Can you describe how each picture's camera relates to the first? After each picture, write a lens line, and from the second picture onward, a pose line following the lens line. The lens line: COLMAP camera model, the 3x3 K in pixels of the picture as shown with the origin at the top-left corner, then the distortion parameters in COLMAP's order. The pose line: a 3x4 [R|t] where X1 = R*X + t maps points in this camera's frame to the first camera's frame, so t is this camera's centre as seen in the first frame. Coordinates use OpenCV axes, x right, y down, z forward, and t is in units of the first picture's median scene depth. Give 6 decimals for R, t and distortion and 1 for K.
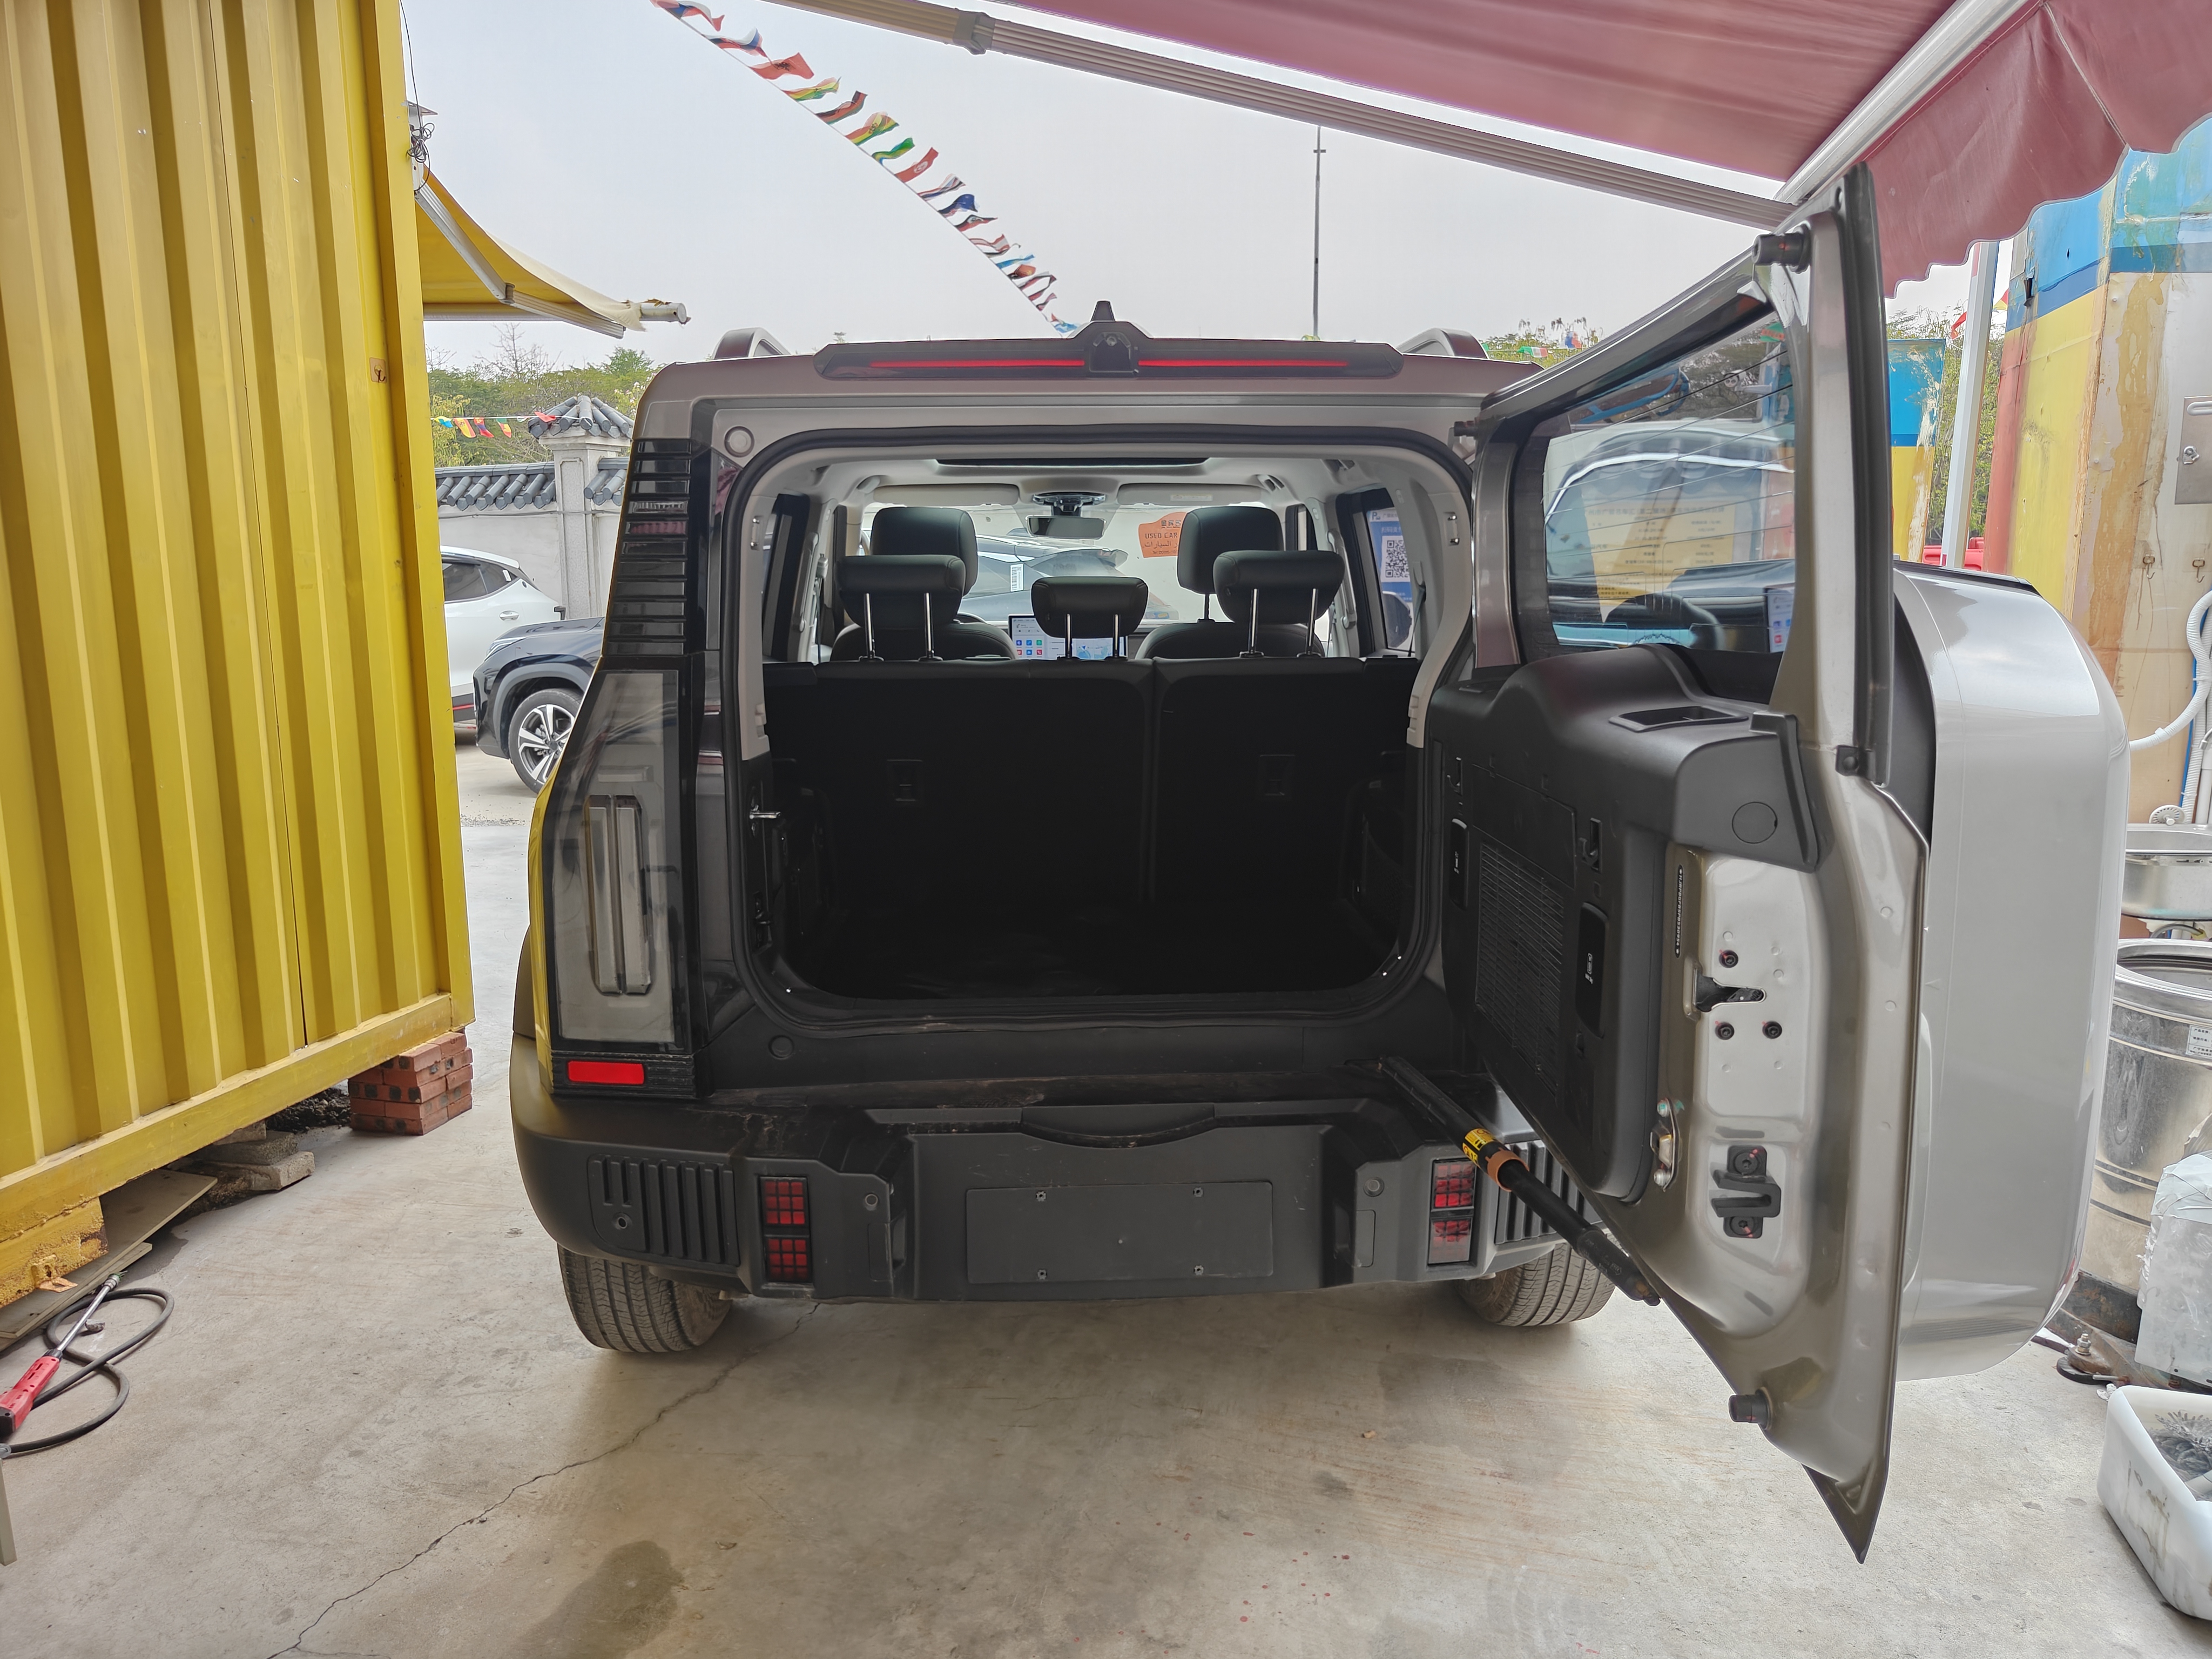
lens RADIAL K [[1517.3, 0, 1046.9], [0, 1517.3, 853.2], [0, 0, 1]] dist [-0.026640, 0.021650]
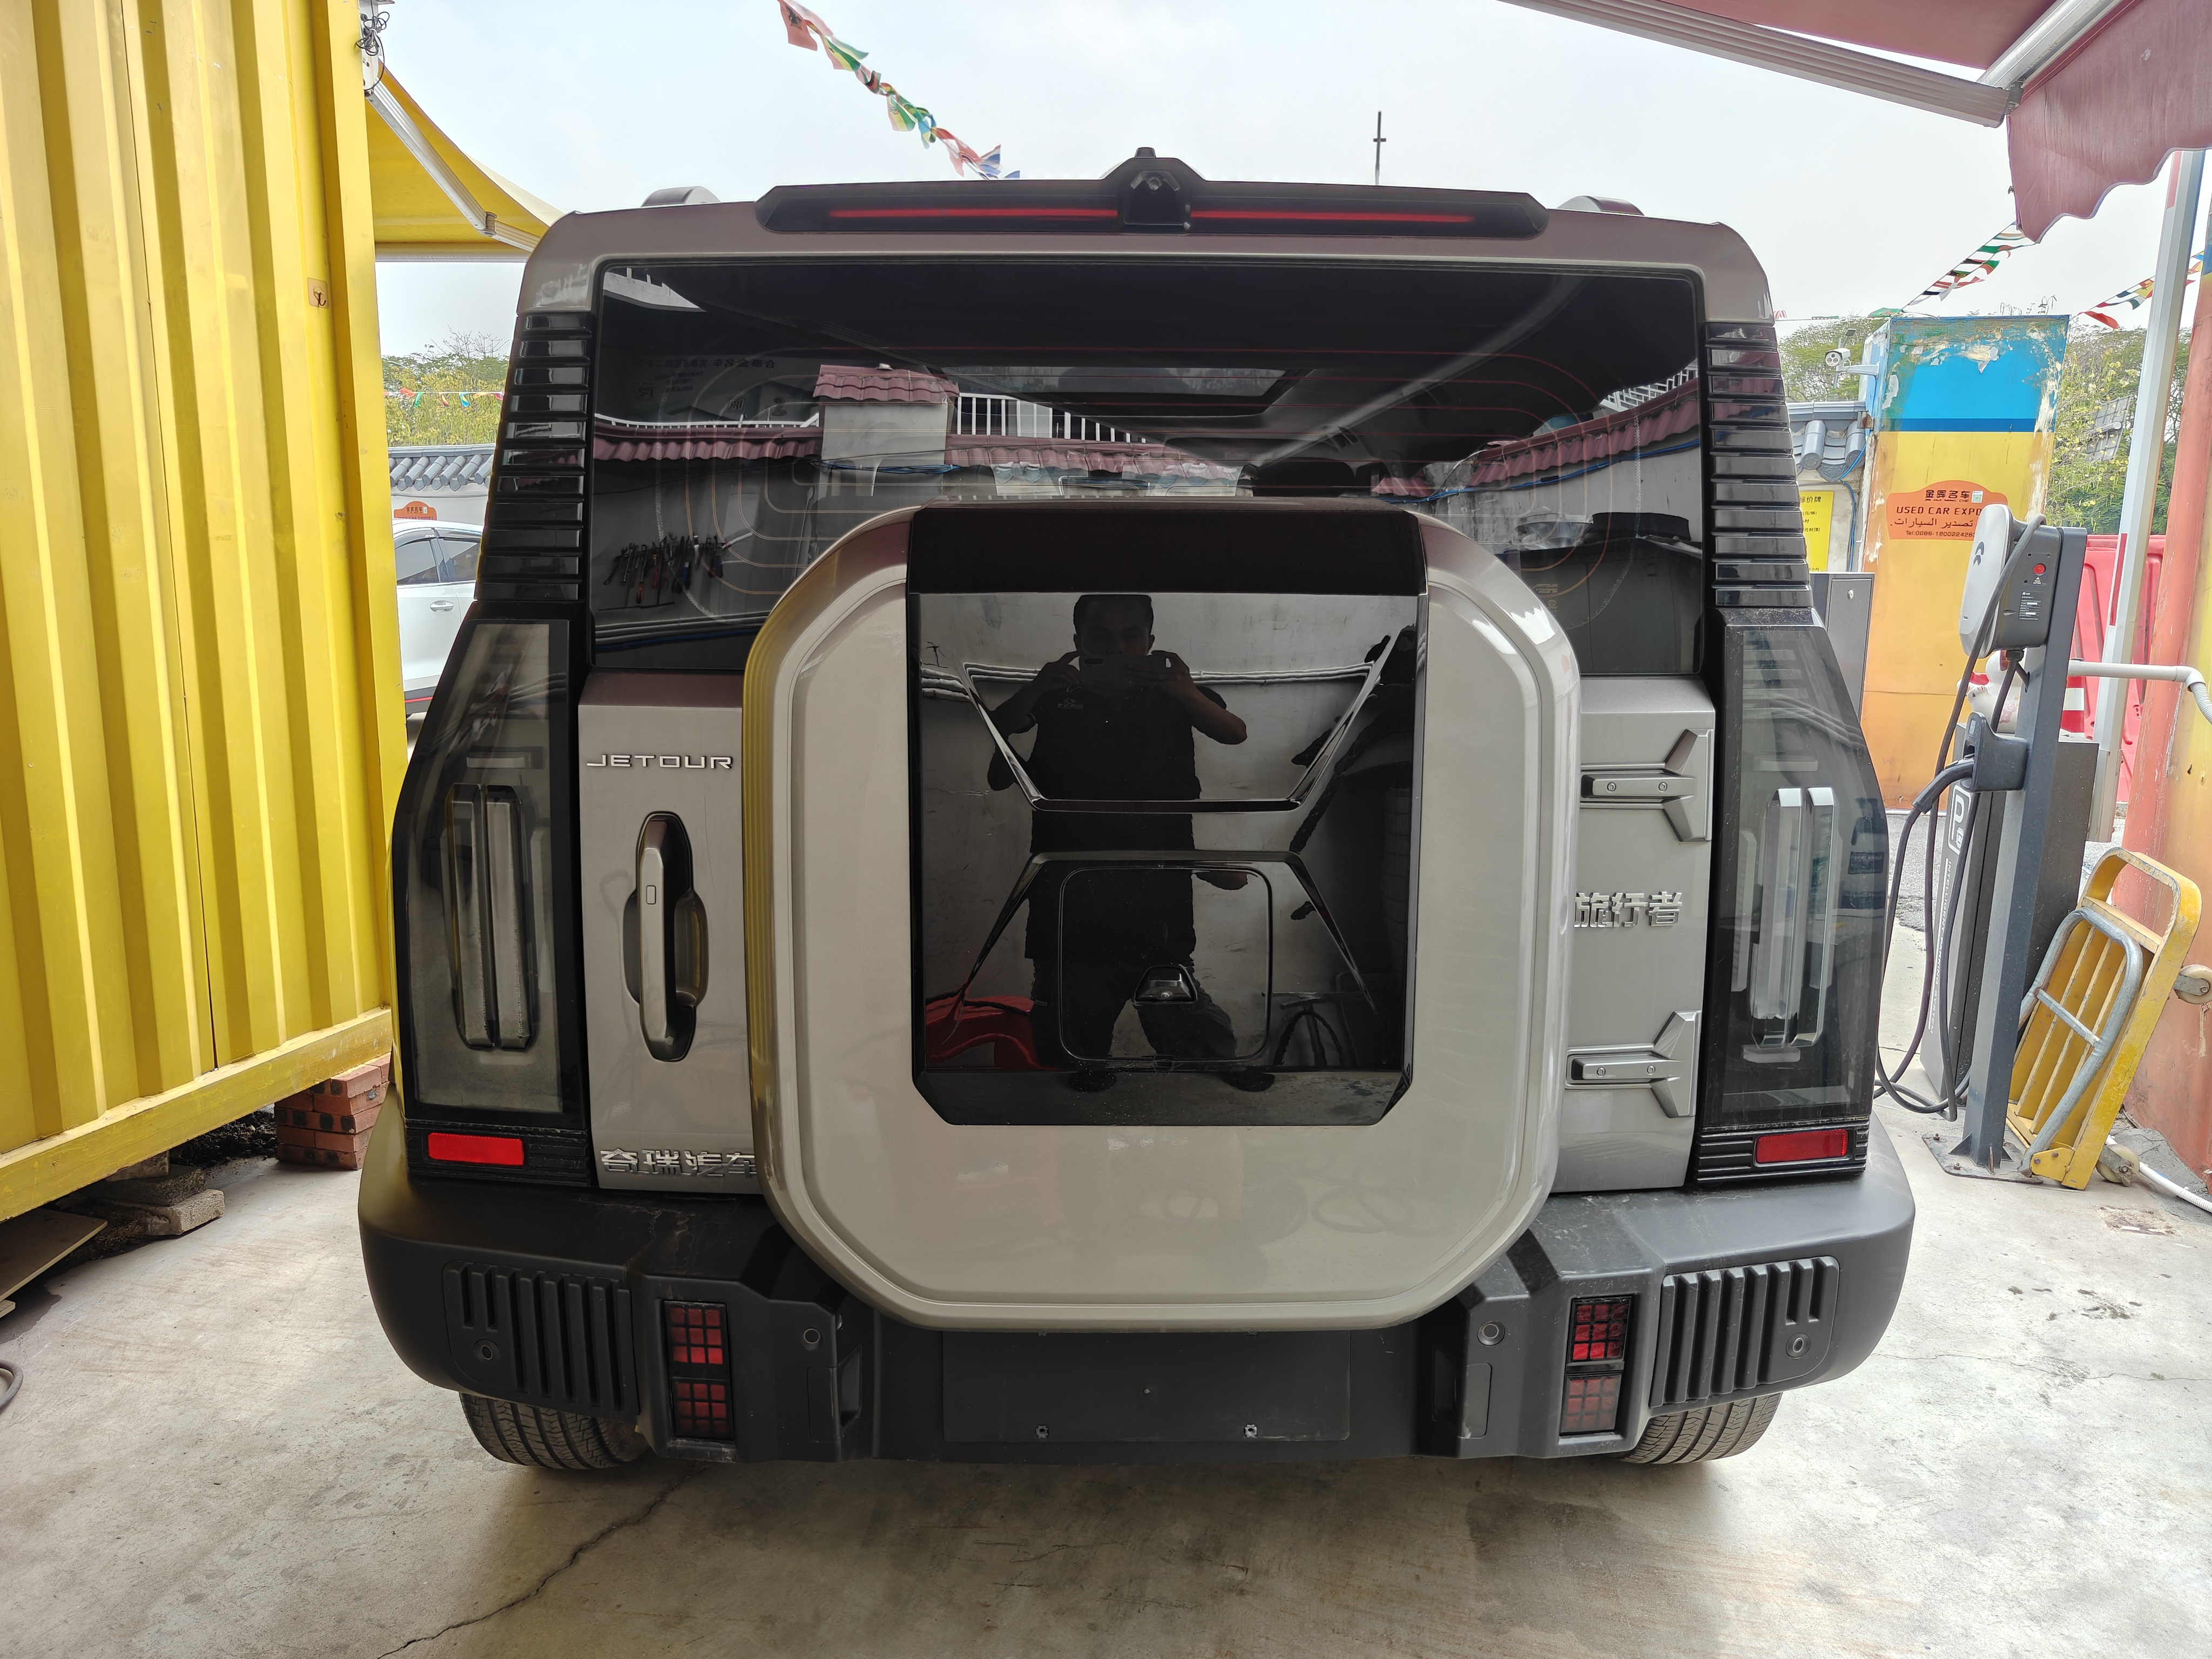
lens RADIAL K [[1495.7, 0, 1106.0], [0, 1495.7, 829.5], [0, 0, 1]] dist [0.037976, -0.046590]
pose [[0.999796, 0.017827, 0.009536, 0.012090], [-0.017688, 0.999739, -0.014458, -0.008157], [-0.009791, 0.014286, 0.999850, 0.182040]]
